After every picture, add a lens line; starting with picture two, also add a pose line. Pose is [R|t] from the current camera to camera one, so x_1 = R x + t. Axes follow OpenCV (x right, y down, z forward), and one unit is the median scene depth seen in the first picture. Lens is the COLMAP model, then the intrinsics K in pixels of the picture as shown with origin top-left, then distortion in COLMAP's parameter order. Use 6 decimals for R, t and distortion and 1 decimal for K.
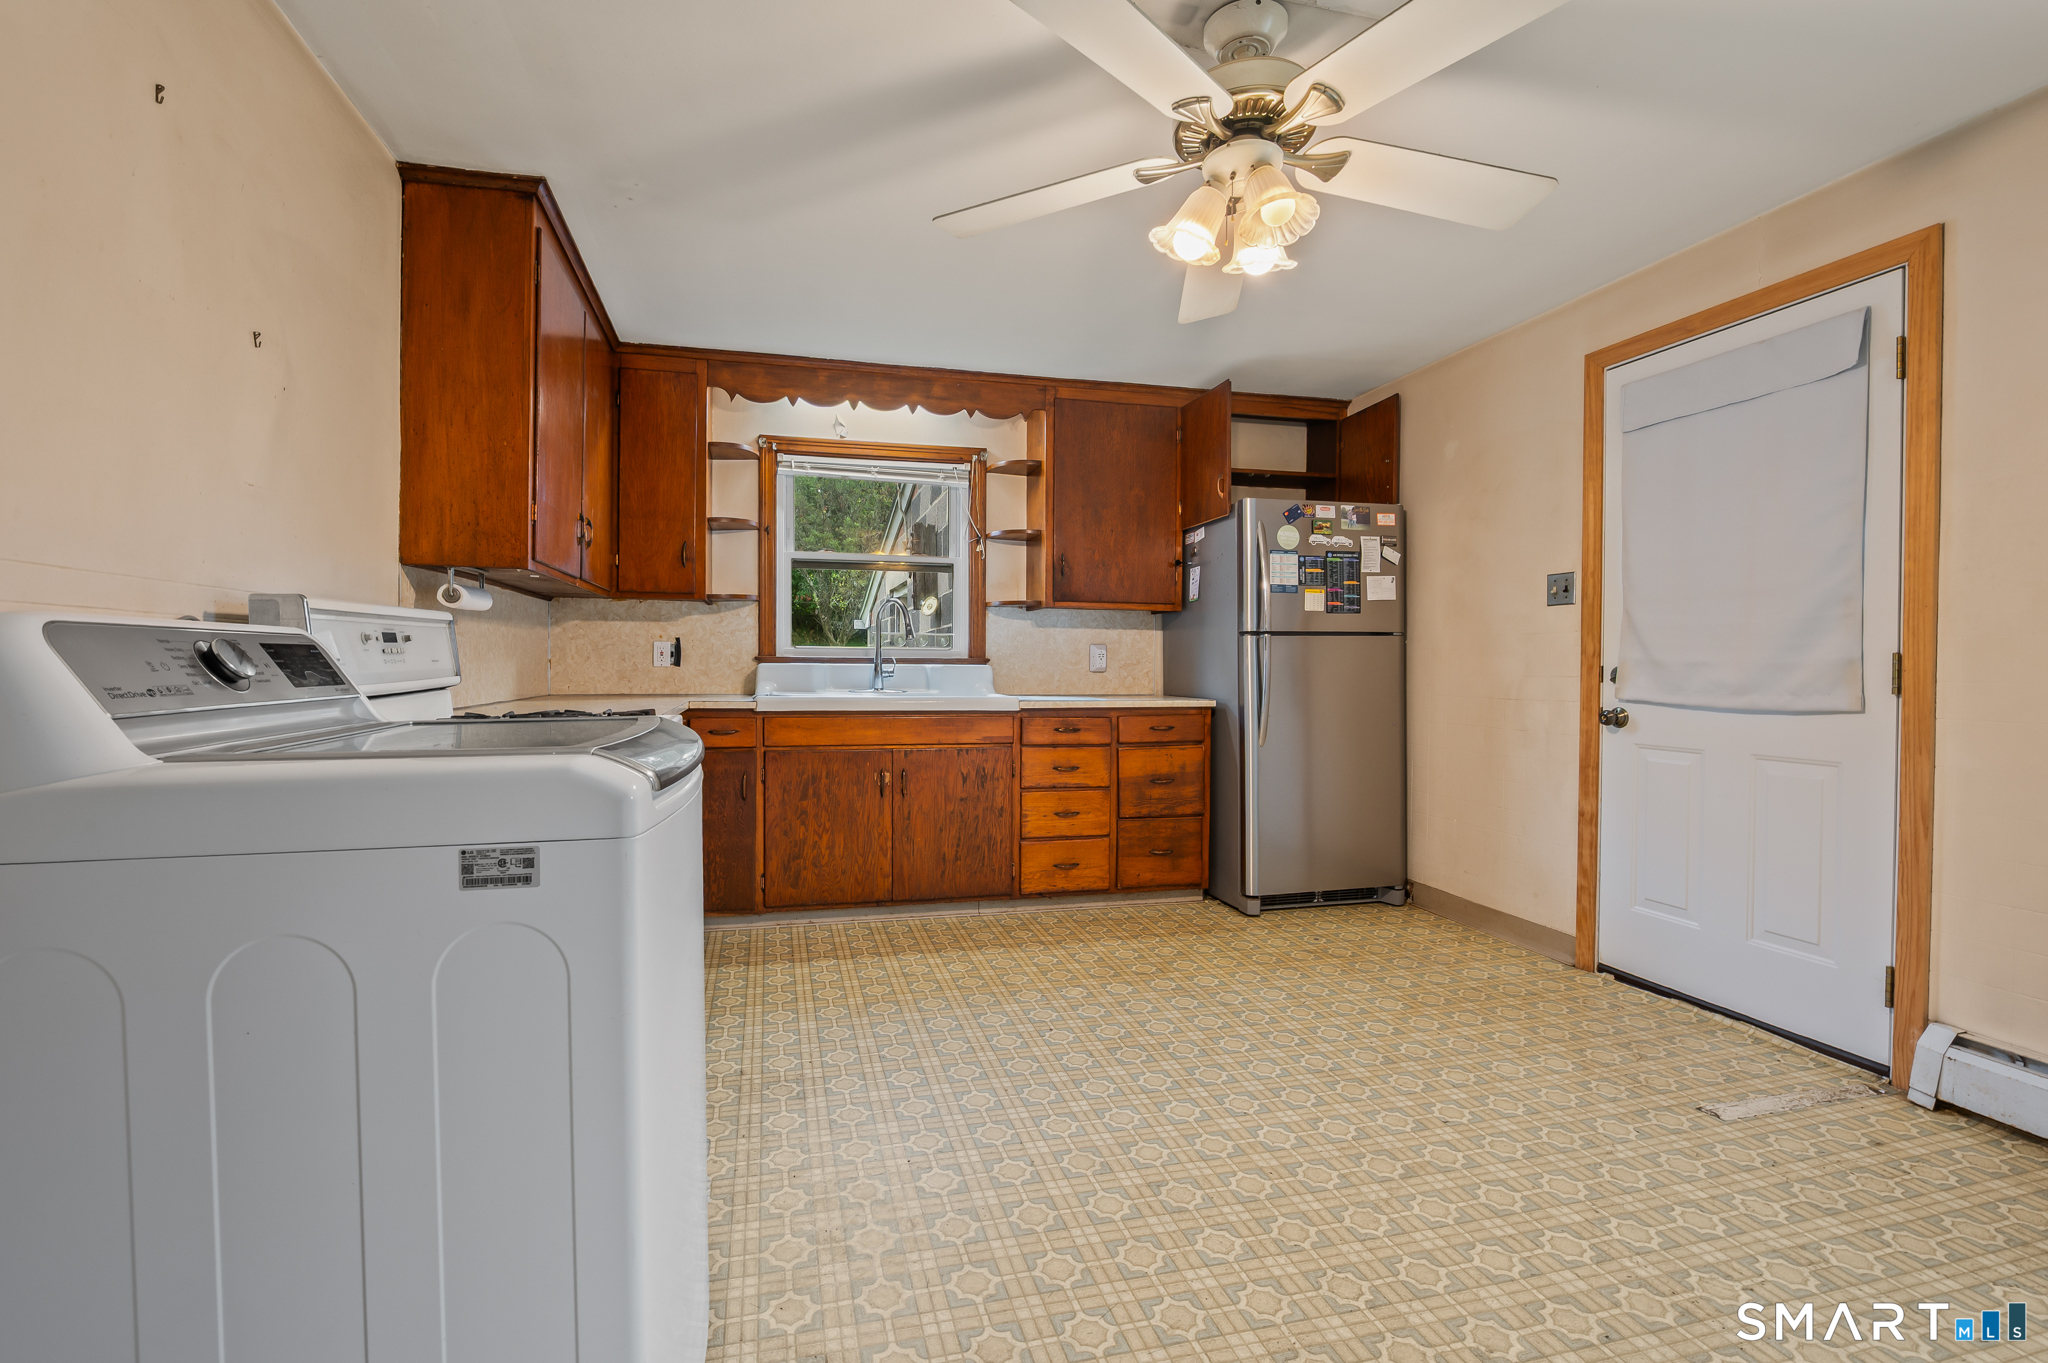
lens RADIAL K [[875.2, 0, 1024.0], [0, 875.2, 681.5], [0, 0, 1]] dist [-0.001810, -0.000300]
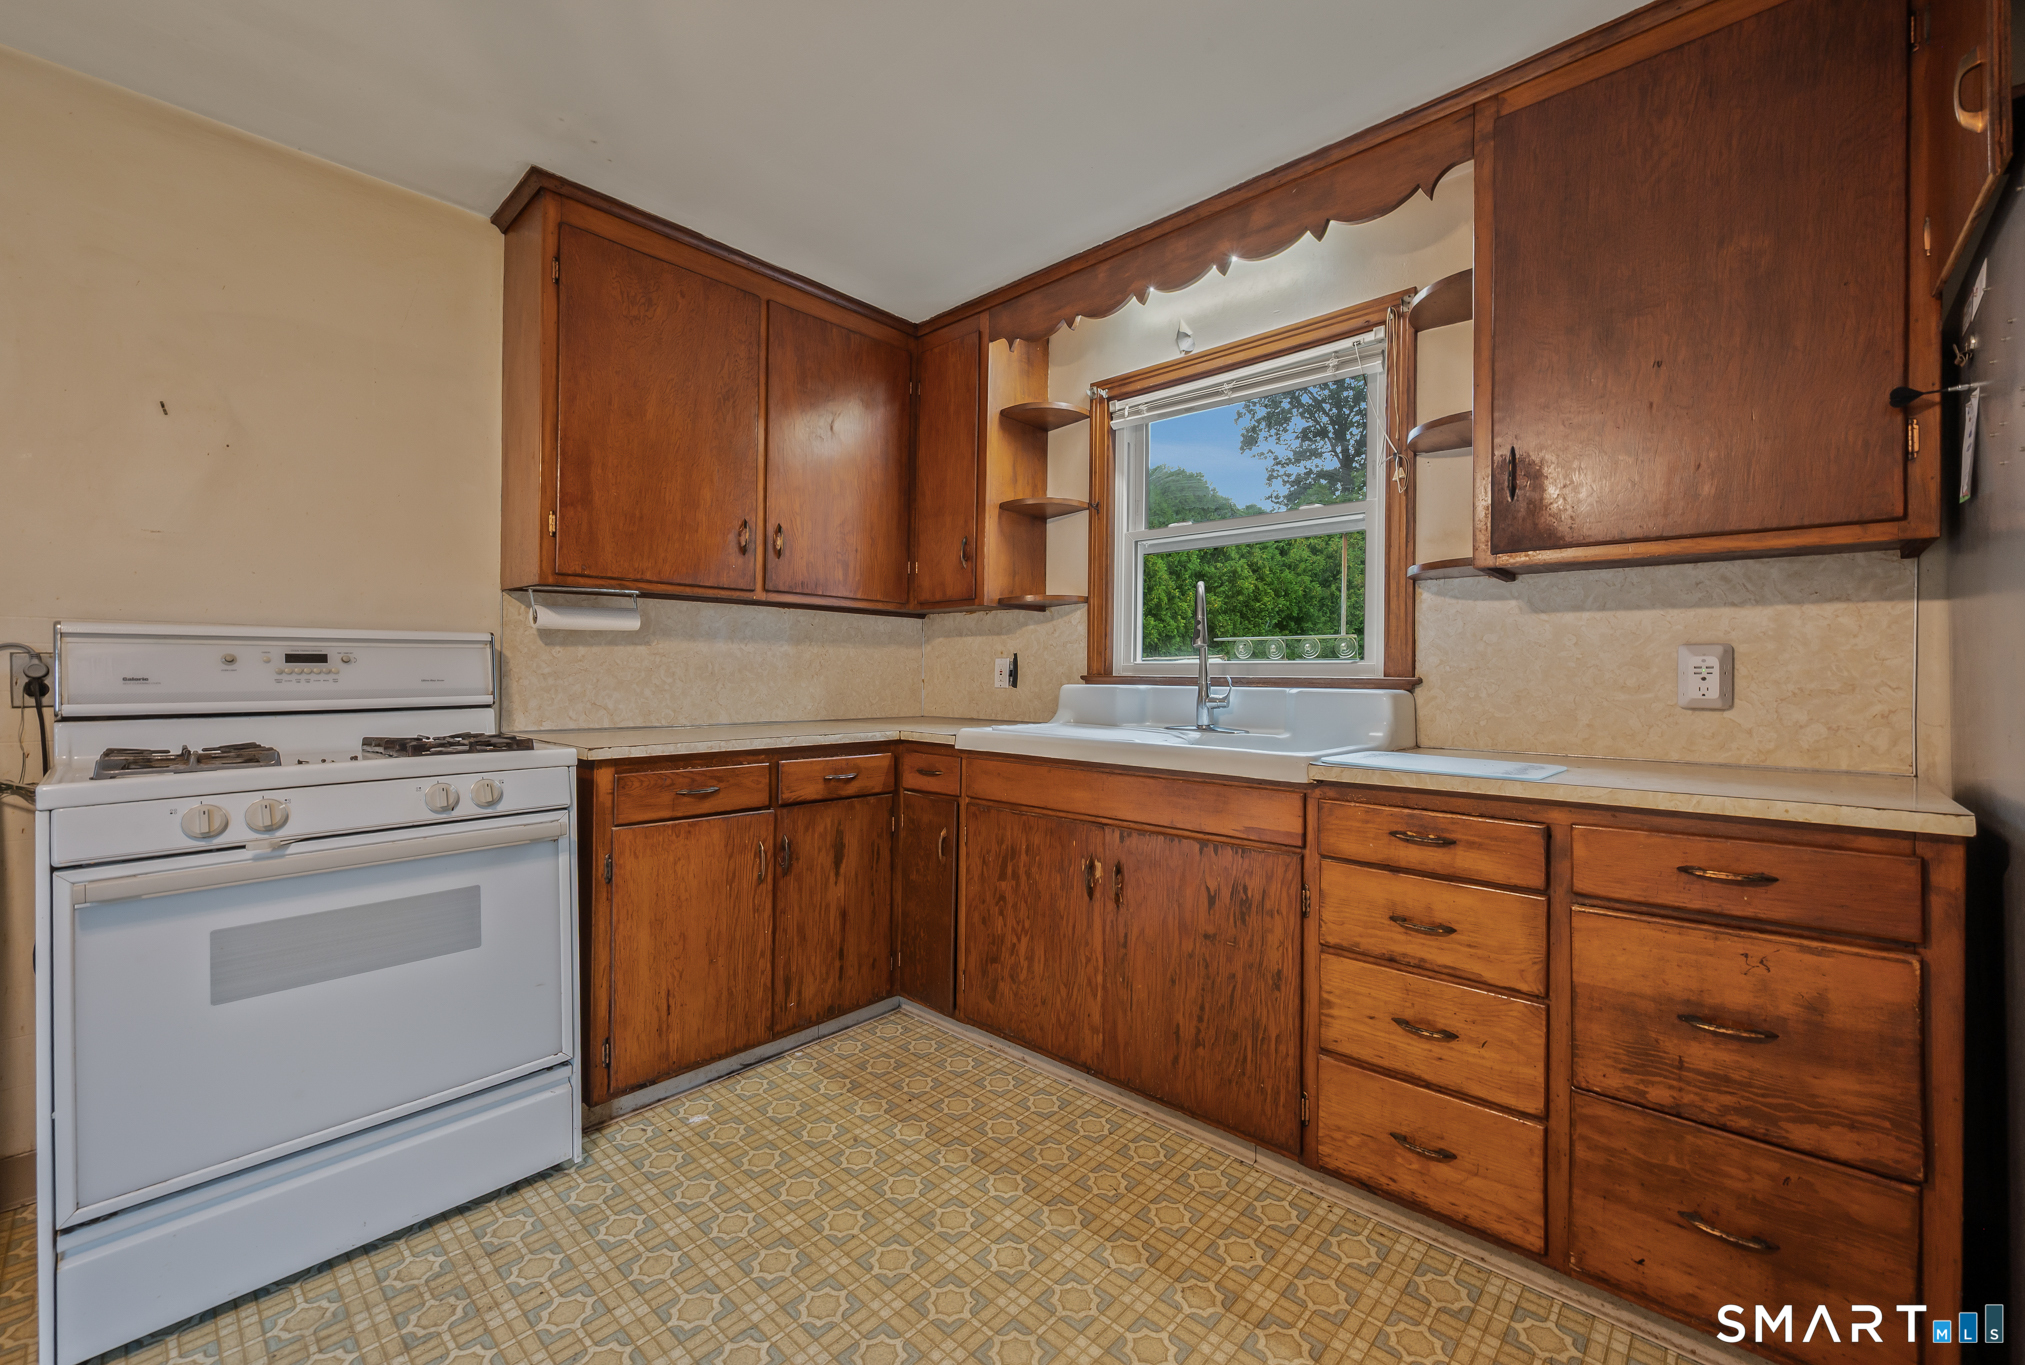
lens RADIAL K [[848.5, 0, 1006.3], [0, 848.5, 673.2], [0, 0, 1]] dist [0.000923, 0.000022]
pose [[0.530113, -0.006596, -0.847901, 0.351539], [-0.021834, 0.999532, -0.021427, -0.016473], [0.847646, 0.029872, 0.529721, 0.687597]]
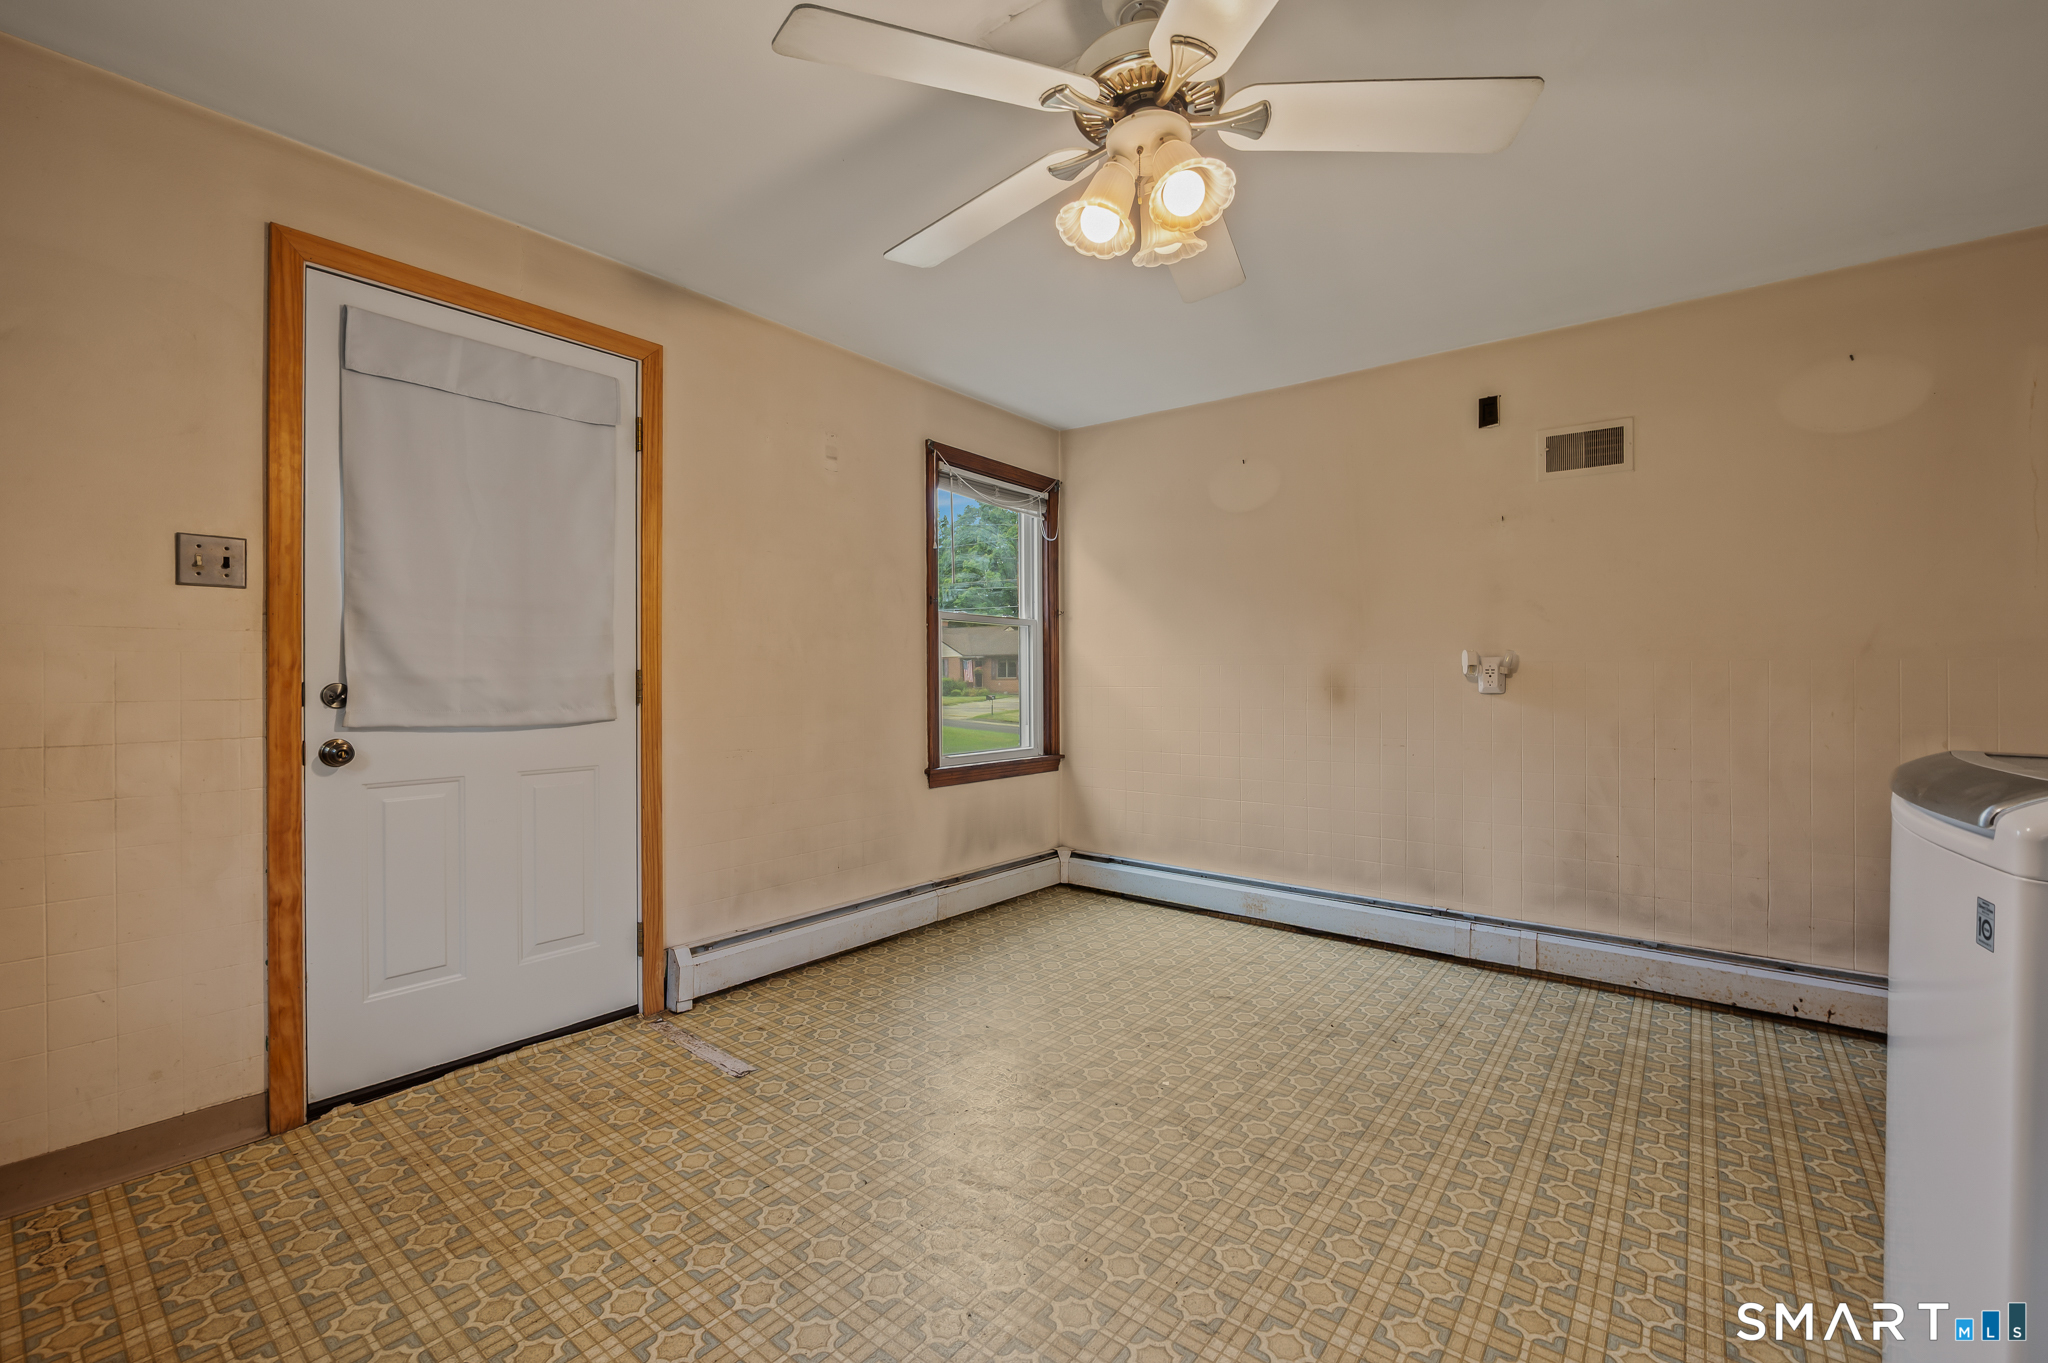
lens RADIAL K [[871.5, 0, 1005.6], [0, 871.5, 680.4], [0, 0, 1]] dist [-0.013475, -0.000094]
pose [[-0.575977, -0.007209, 0.817434, -0.220532], [0.014452, 0.999715, 0.019000, -0.023821], [-0.817338, 0.022757, -0.575708, 0.899237]]
